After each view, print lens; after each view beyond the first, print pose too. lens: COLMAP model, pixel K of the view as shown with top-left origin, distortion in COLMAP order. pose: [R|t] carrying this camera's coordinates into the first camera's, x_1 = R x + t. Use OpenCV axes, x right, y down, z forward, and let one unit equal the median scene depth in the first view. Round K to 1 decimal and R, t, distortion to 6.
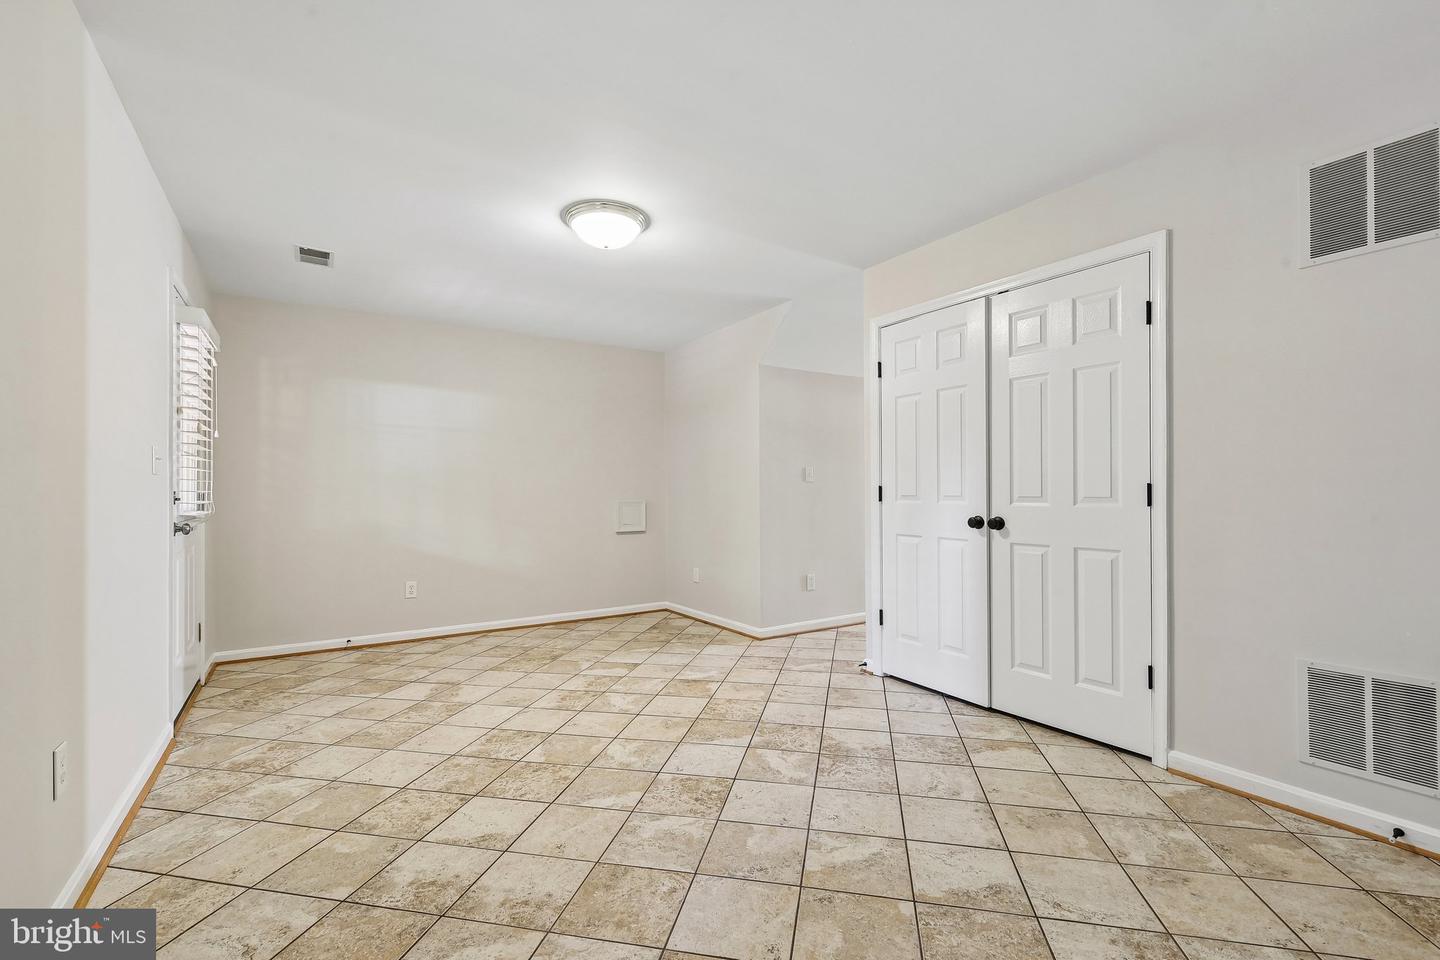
lens RADIAL K [[626.5, 0, 723.0], [0, 626.5, 485.7], [0, 0, 1]] dist [-0.000557, 0.000405]
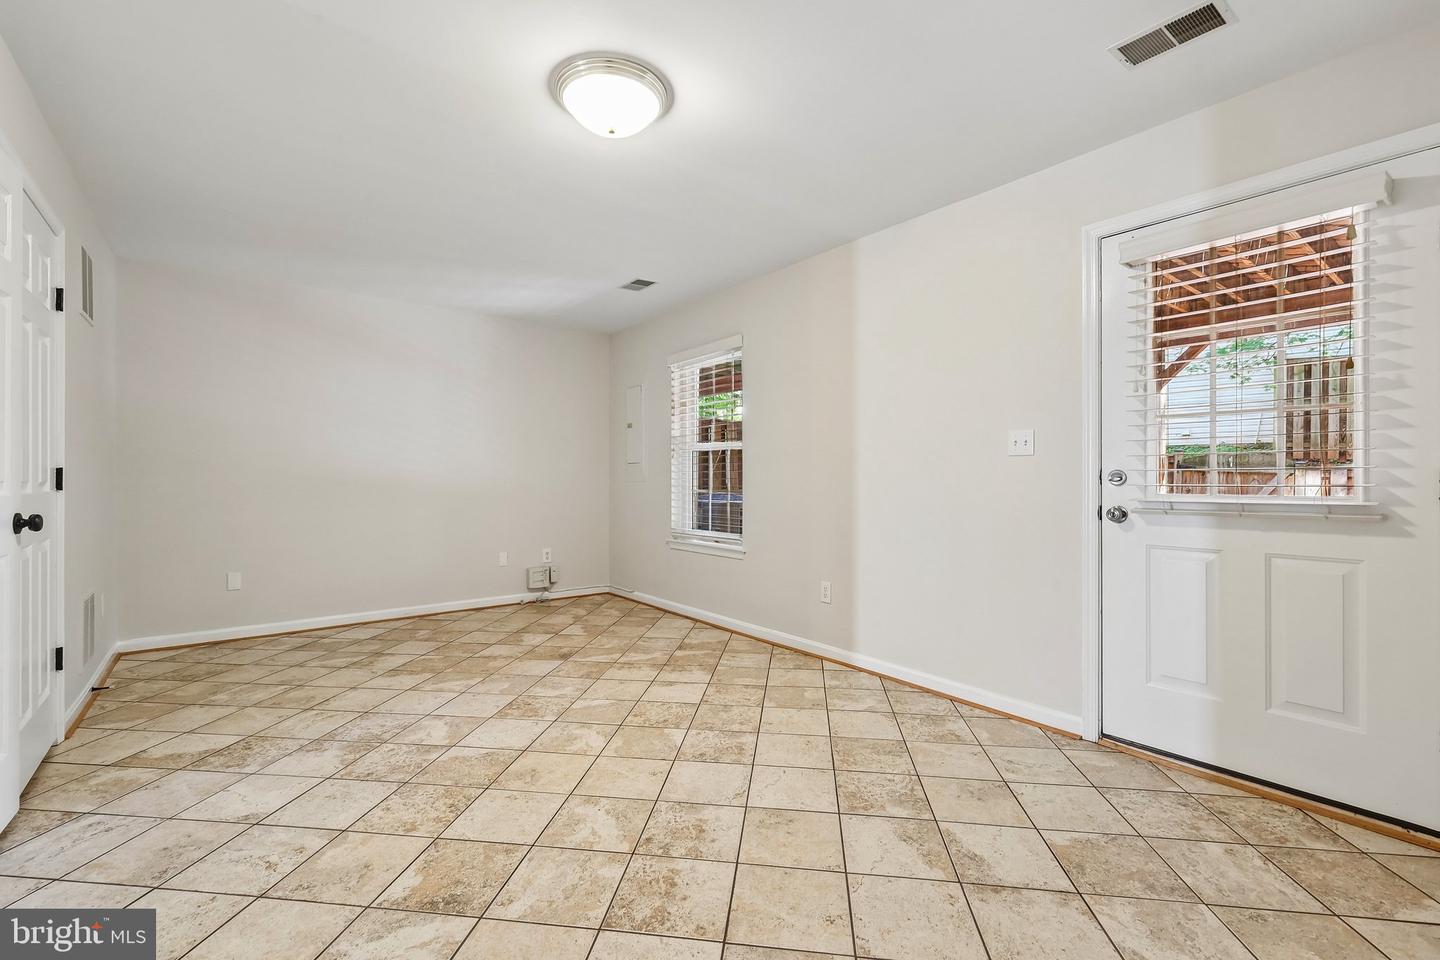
lens RADIAL K [[626.5, 0, 723.0], [0, 626.5, 485.7], [0, 0, 1]] dist [-0.000557, 0.000405]
pose [[-0.996587, 0.006024, -0.082323, -0.288937], [0.005888, 0.999981, 0.001903, 0.028378], [0.082333, 0.001412, -0.996604, 1.975264]]
